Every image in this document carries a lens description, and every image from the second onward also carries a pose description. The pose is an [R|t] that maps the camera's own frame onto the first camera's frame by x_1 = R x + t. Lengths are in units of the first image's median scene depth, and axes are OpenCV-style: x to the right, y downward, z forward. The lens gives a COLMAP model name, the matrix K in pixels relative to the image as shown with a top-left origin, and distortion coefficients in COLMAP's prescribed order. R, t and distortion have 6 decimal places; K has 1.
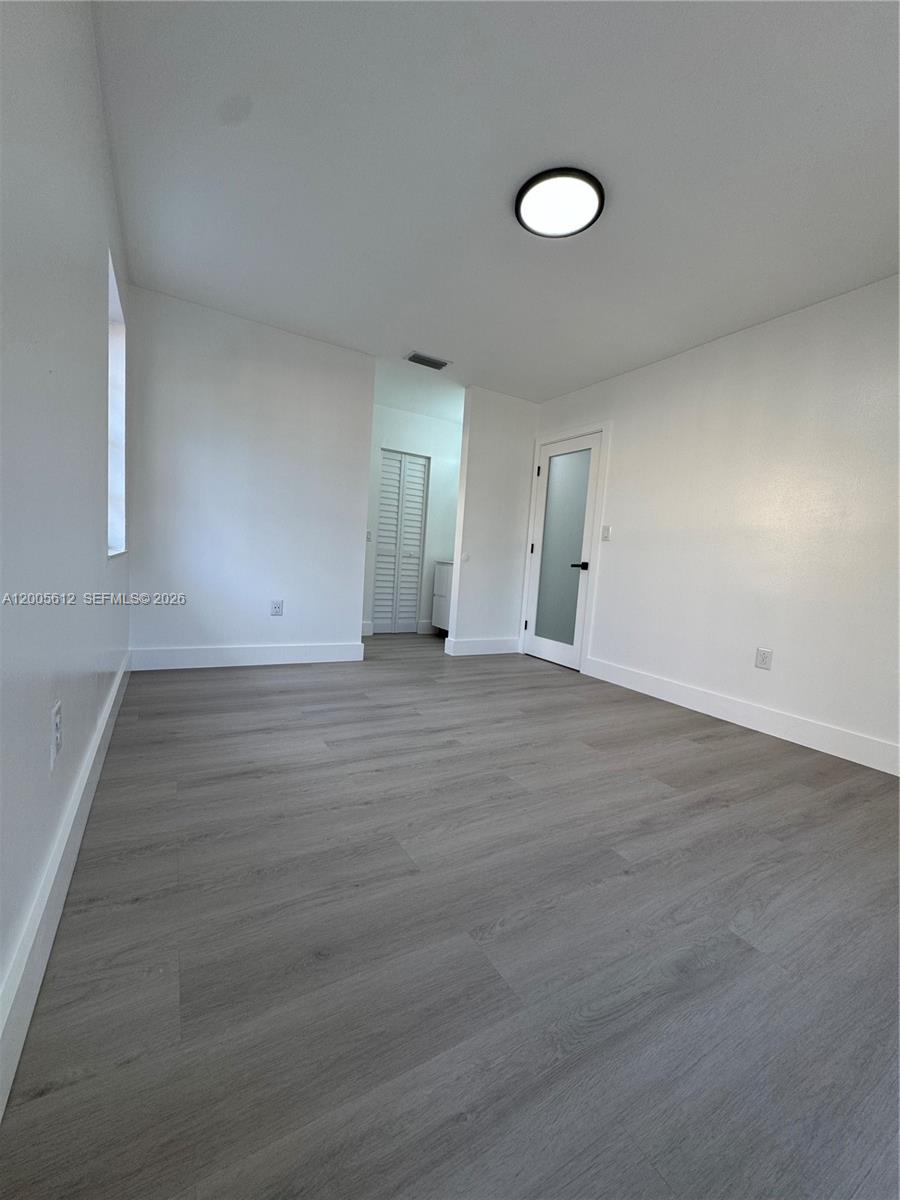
lens RADIAL K [[476.2, 0, 450.0], [0, 476.2, 600.0], [0, 0, 1]] dist [-0.000135, -0.006174]
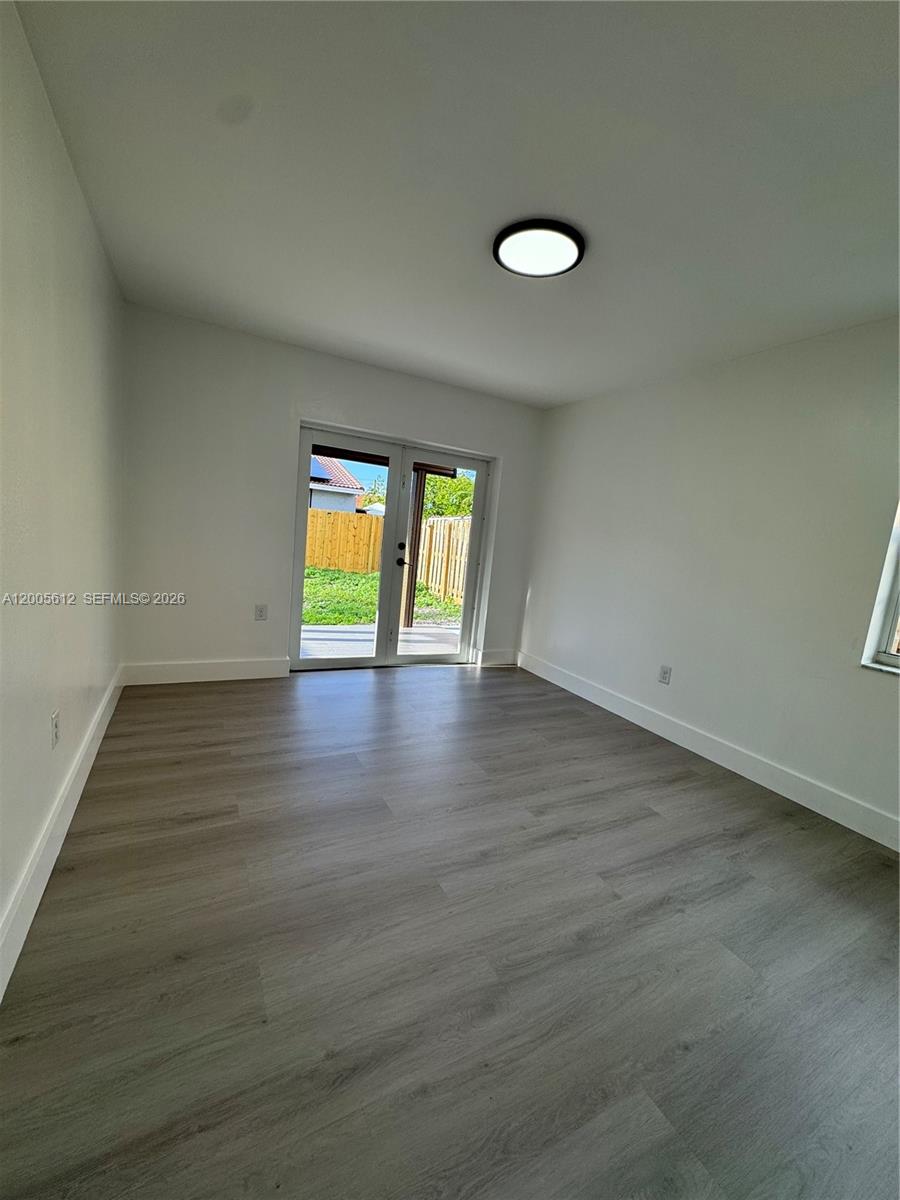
lens RADIAL K [[476.2, 0, 450.0], [0, 476.2, 600.0], [0, 0, 1]] dist [-0.000135, -0.006174]
pose [[-0.985533, -0.168701, 0.016263, 0.244836], [-0.160537, 0.959968, 0.229542, -0.310417], [-0.054336, 0.223610, -0.973163, 1.920629]]
